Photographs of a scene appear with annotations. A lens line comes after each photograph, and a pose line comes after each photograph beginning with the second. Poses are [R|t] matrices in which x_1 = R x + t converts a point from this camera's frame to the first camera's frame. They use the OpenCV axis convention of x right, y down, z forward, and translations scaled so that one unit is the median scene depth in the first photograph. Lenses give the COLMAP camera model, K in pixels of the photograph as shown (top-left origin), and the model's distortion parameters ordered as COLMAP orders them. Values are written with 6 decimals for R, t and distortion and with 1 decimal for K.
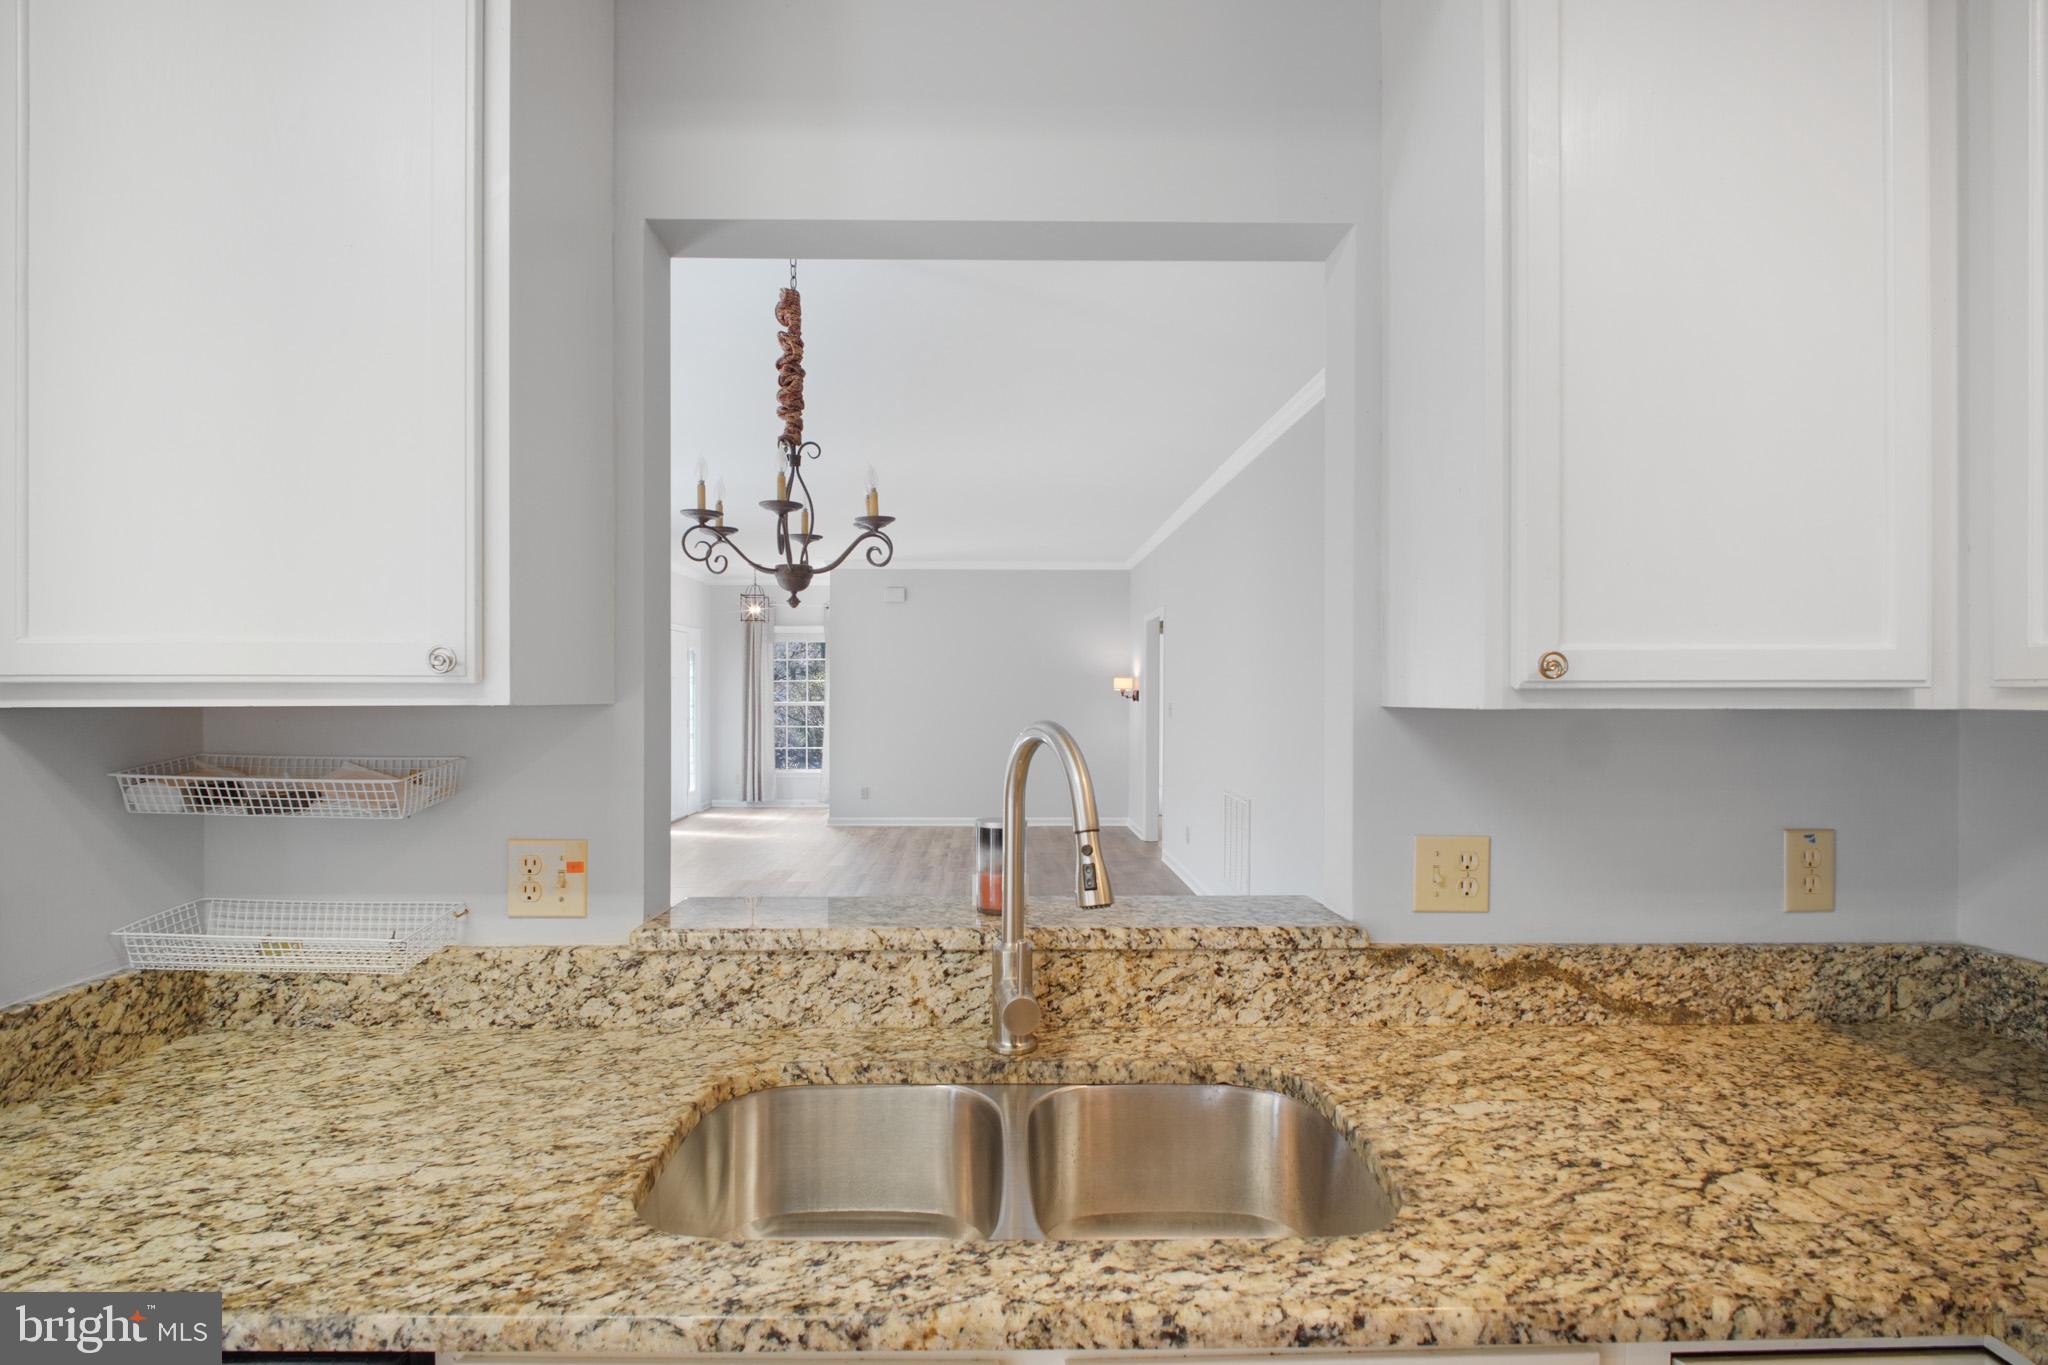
lens RADIAL K [[932.8, 0, 1002.2], [0, 932.8, 700.3], [0, 0, 1]] dist [-0.000246, -0.008243]
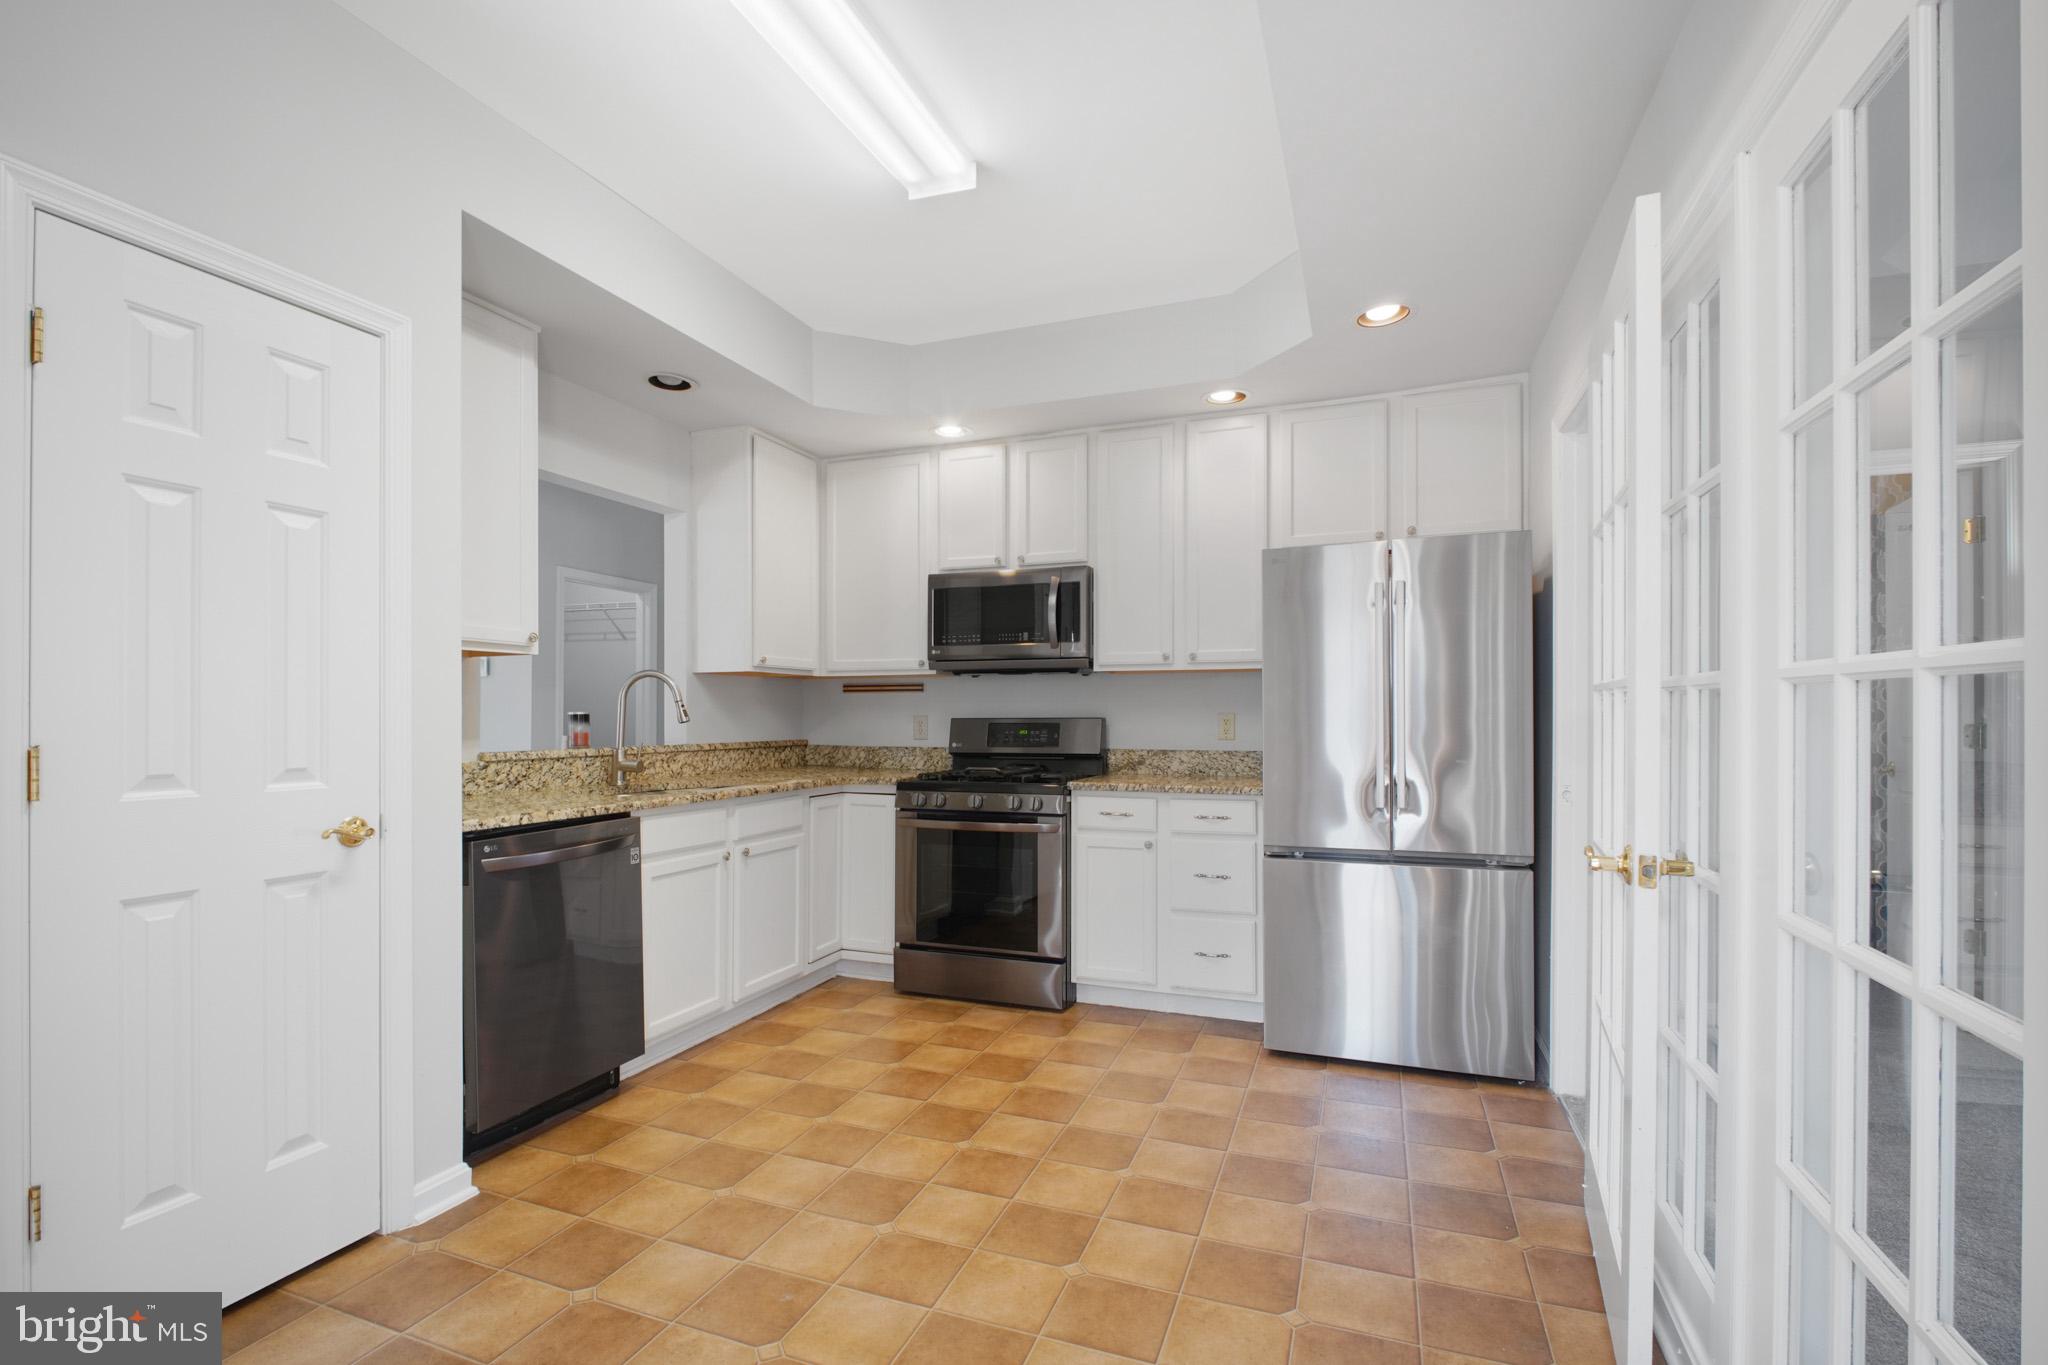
lens RADIAL K [[938.6, 0, 1001.8], [0, 938.6, 708.6], [0, 0, 1]] dist [0.001269, -0.009680]
pose [[0.377445, 0.006839, 0.926007, -2.089866], [0.008221, 0.999909, -0.010736, 0.168636], [-0.925996, 0.011665, 0.377354, -1.108451]]
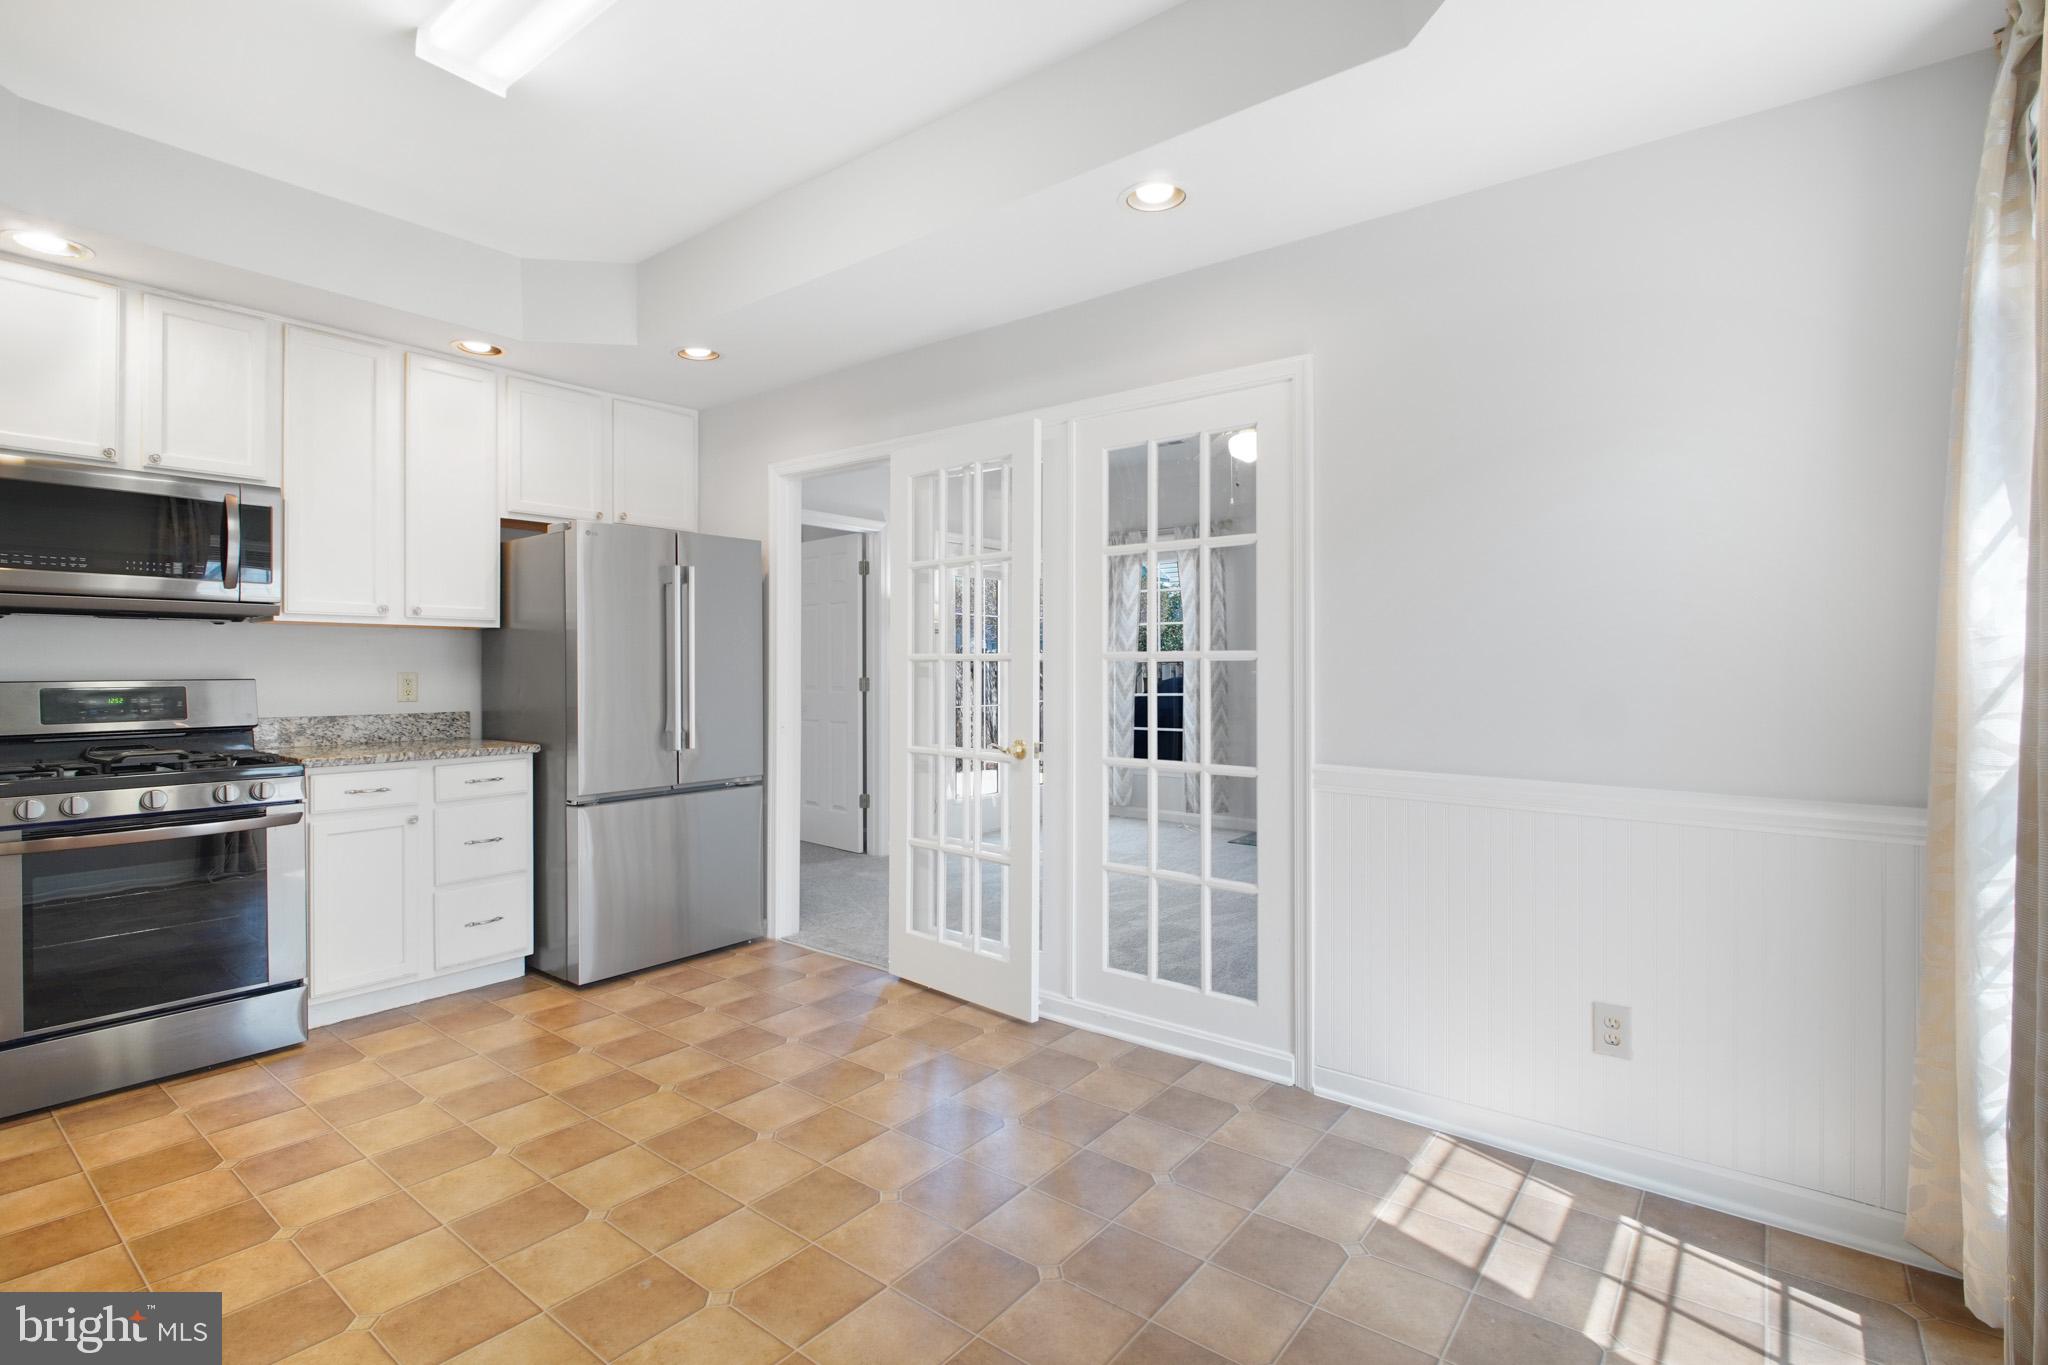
lens RADIAL K [[955.1, 0, 1011.7], [0, 955.1, 663.2], [0, 0, 1]] dist [-0.001708, -0.008267]
pose [[-0.776552, 0.007474, 0.630008, -2.184304], [0.009014, 0.999959, -0.000752, 0.146124], [-0.629988, 0.005094, -0.776588, 0.483796]]
